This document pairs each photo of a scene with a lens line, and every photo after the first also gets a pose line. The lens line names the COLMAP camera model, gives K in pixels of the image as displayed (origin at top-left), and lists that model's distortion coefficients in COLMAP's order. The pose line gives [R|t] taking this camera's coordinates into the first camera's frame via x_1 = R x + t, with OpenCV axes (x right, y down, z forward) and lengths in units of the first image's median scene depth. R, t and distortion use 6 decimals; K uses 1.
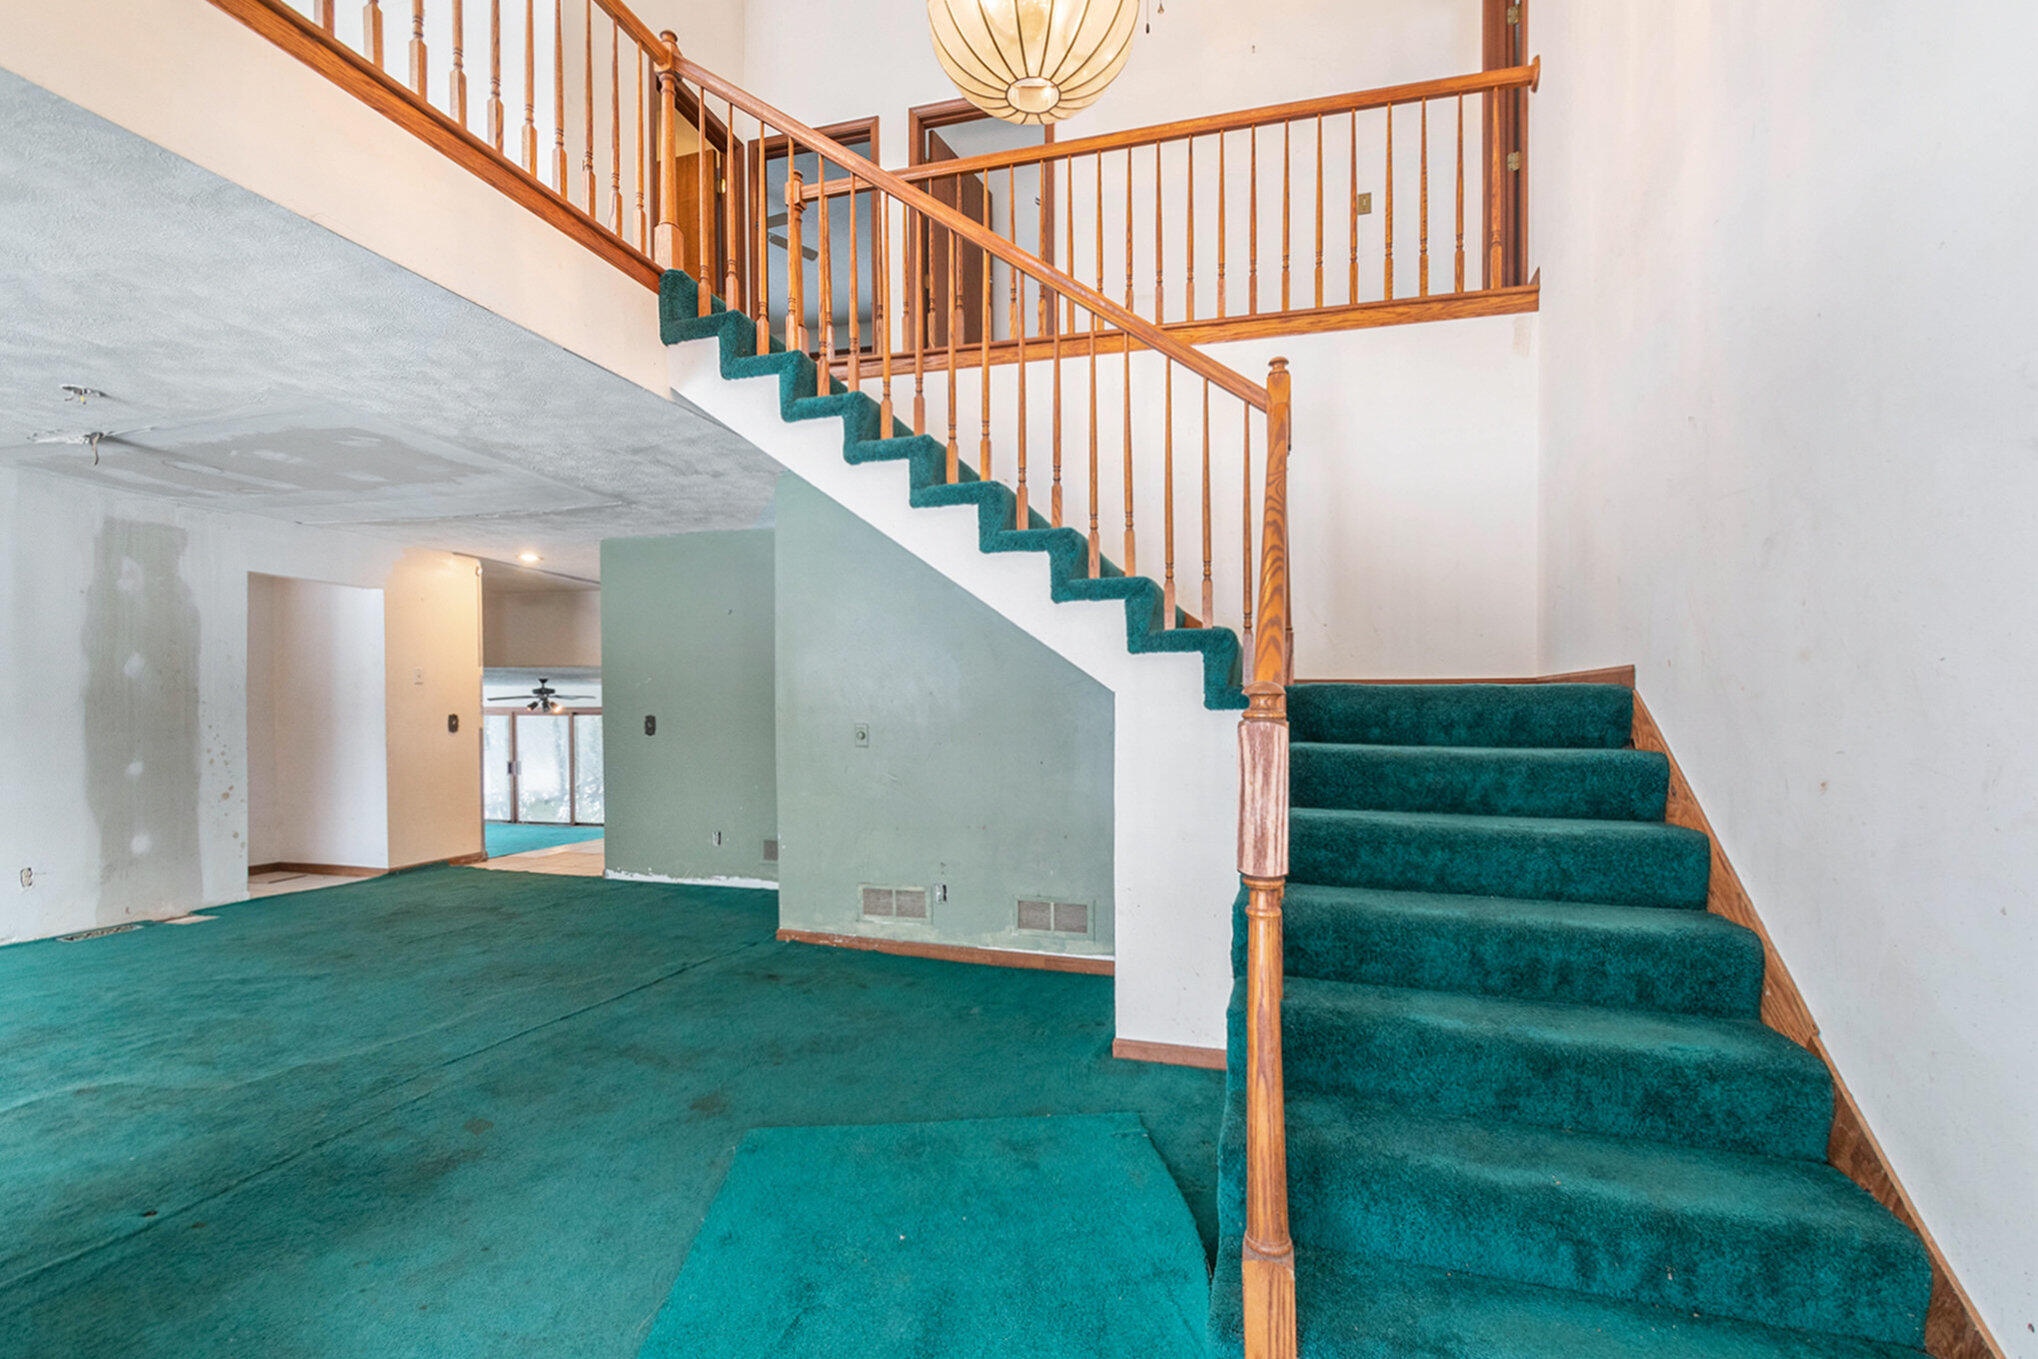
lens RADIAL K [[913.2, 0, 998.2], [0, 913.2, 718.5], [0, 0, 1]] dist [0.001597, 0.000658]
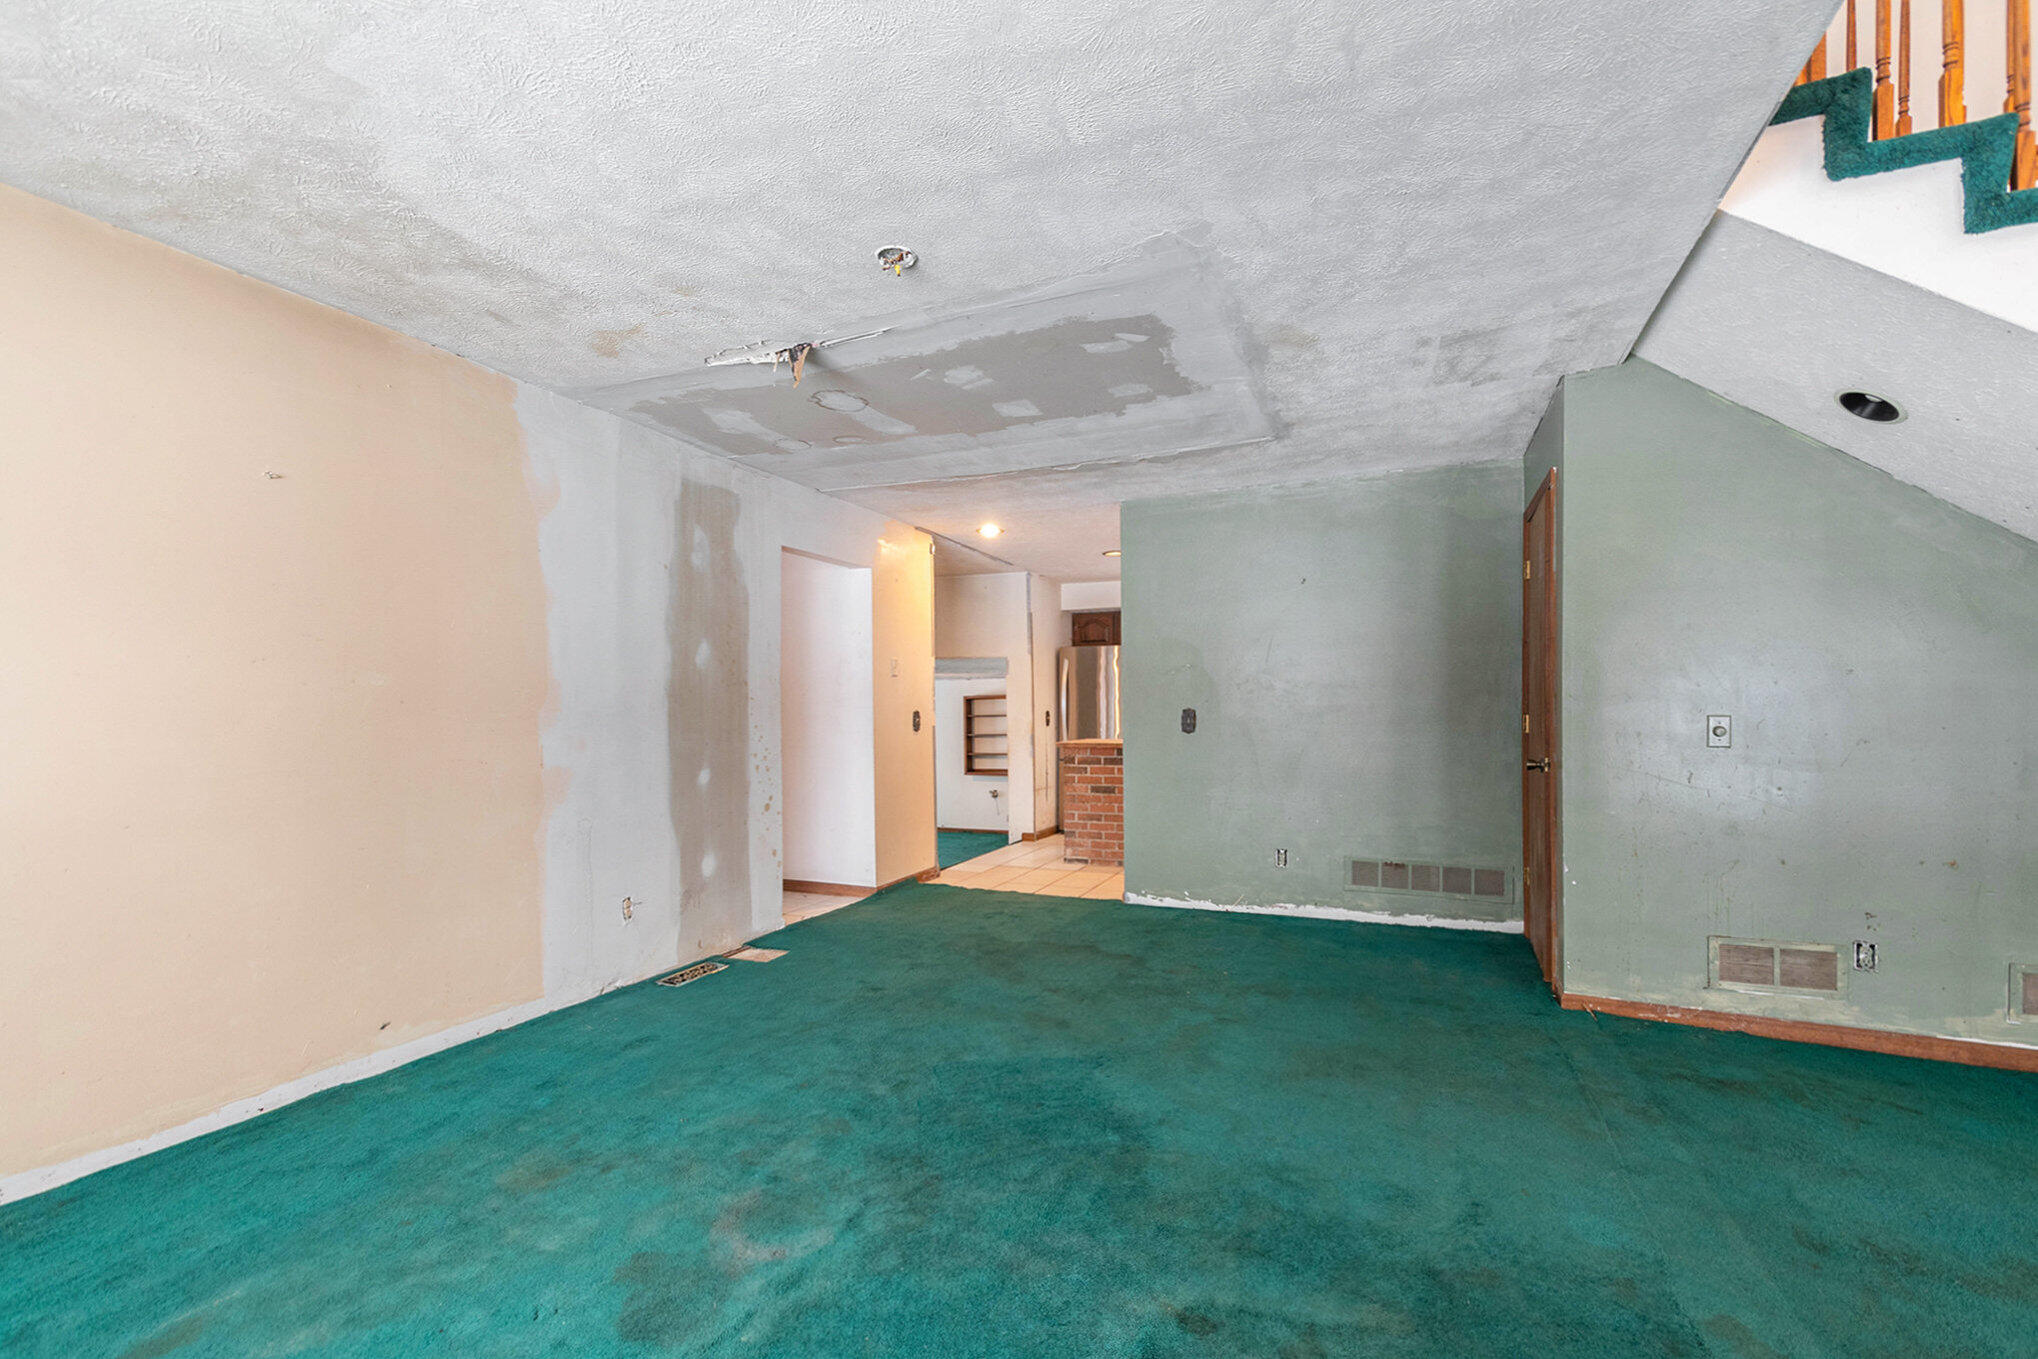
lens RADIAL K [[913.2, 0, 1044.2], [0, 913.2, 714.1], [0, 0, 1]] dist [0.001597, 0.000658]
pose [[0.993012, -0.008570, -0.117701, -0.549978], [0.008663, 0.999962, 0.000275, -0.000609], [0.117694, -0.001292, 0.993049, 0.205257]]
